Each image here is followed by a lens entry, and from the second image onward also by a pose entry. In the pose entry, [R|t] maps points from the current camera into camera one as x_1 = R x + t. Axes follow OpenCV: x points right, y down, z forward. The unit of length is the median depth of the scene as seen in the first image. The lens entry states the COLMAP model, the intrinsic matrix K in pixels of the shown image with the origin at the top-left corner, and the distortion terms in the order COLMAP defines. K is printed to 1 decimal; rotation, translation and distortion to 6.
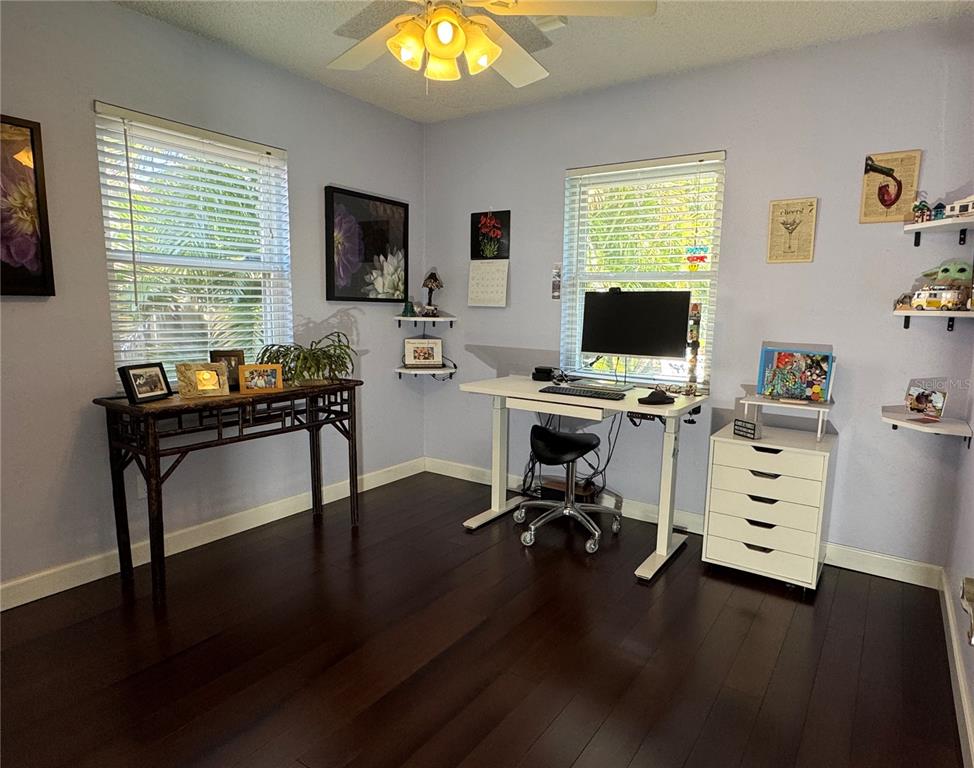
lens RADIAL K [[590.3, 0, 485.9], [0, 590.3, 383.1], [0, 0, 1]] dist [0.004464, 0.000523]
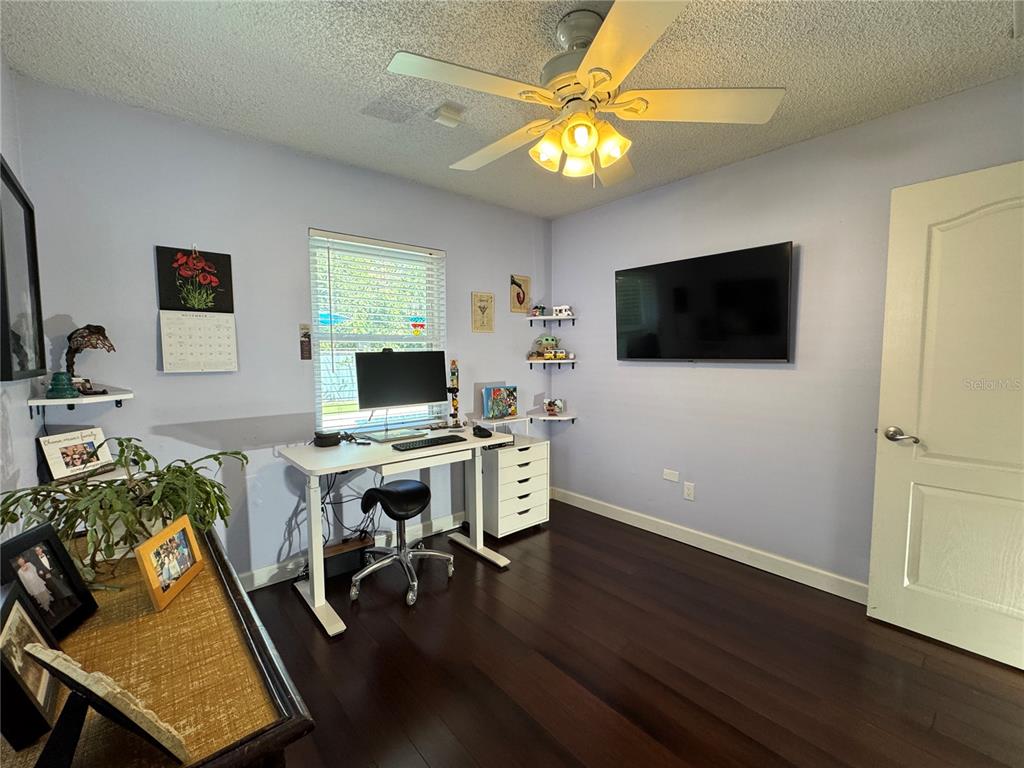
lens RADIAL K [[443.0, 0, 511.1], [0, 443.0, 385.6], [0, 0, 1]] dist [-0.003555, -0.000216]
pose [[0.251479, -0.092829, 0.963401, -0.623549], [0.143068, 0.988020, 0.057856, -0.121789], [-0.957230, 0.123282, 0.261748, 0.643084]]
